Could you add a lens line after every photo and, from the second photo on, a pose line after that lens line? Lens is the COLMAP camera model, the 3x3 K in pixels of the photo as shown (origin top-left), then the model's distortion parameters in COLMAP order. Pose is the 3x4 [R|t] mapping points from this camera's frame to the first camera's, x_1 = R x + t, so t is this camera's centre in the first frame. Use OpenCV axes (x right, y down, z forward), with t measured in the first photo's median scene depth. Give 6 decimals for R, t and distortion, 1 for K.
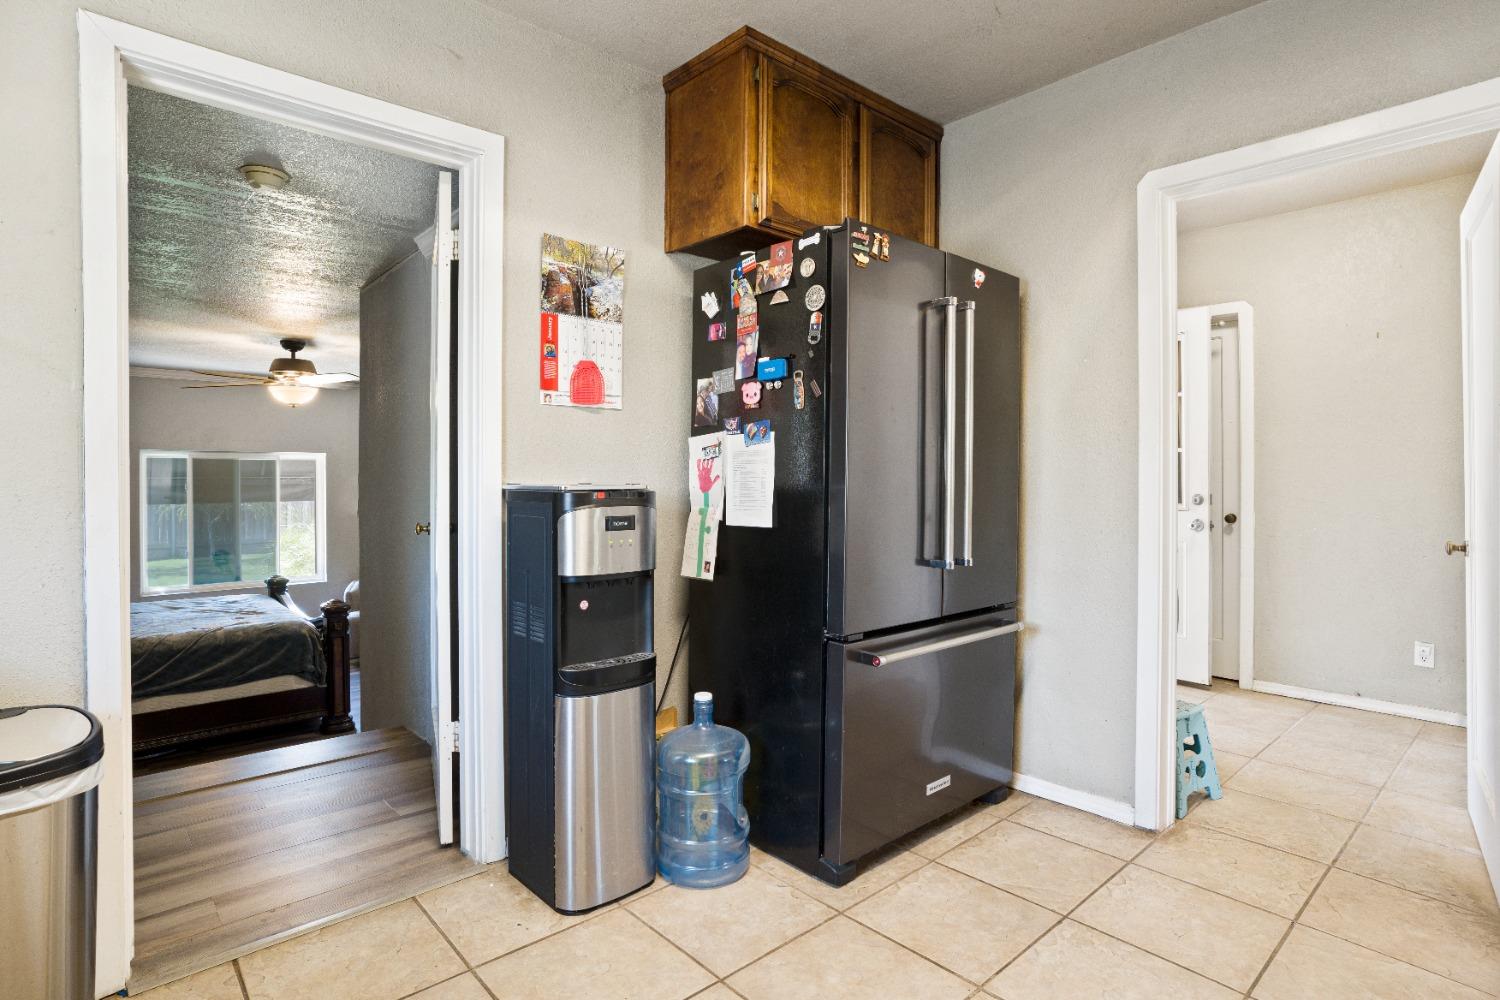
lens RADIAL K [[758.9, 0, 735.7], [0, 758.9, 479.8], [0, 0, 1]] dist [-0.057773, 0.028678]
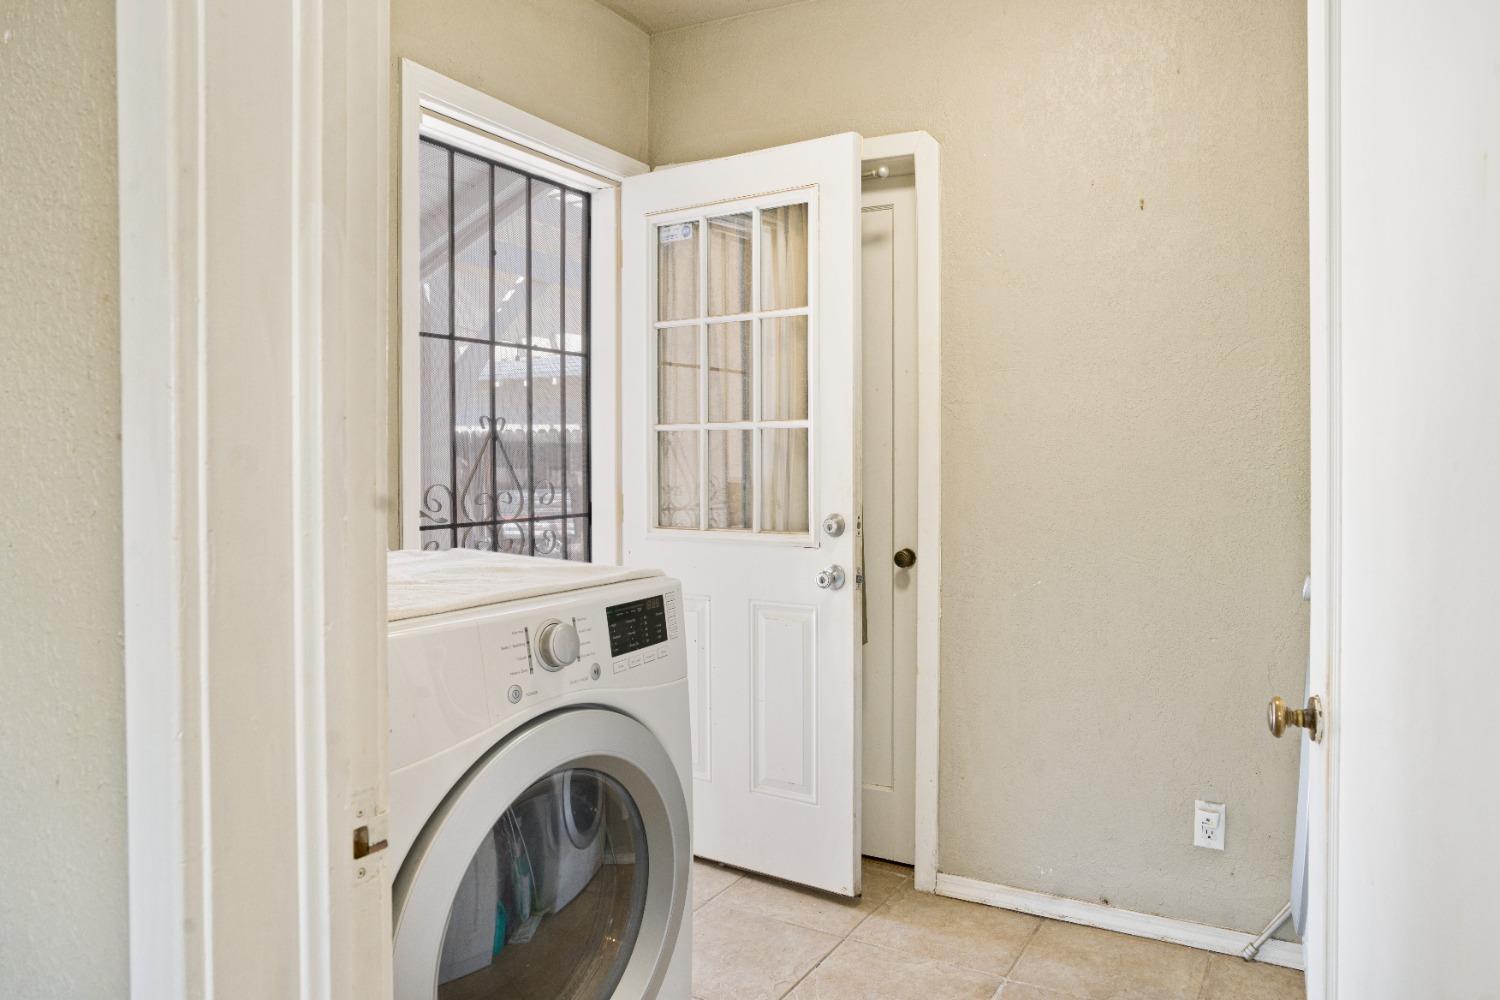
lens RADIAL K [[973.3, 0, 761.0], [0, 973.3, 482.5], [0, 0, 1]] dist [-0.038874, 0.003233]
pose [[0.949805, -0.010425, 0.312669, 0.374780], [0.002701, 0.999681, 0.025128, -0.018529], [-0.312831, -0.023022, 0.949530, 0.407053]]
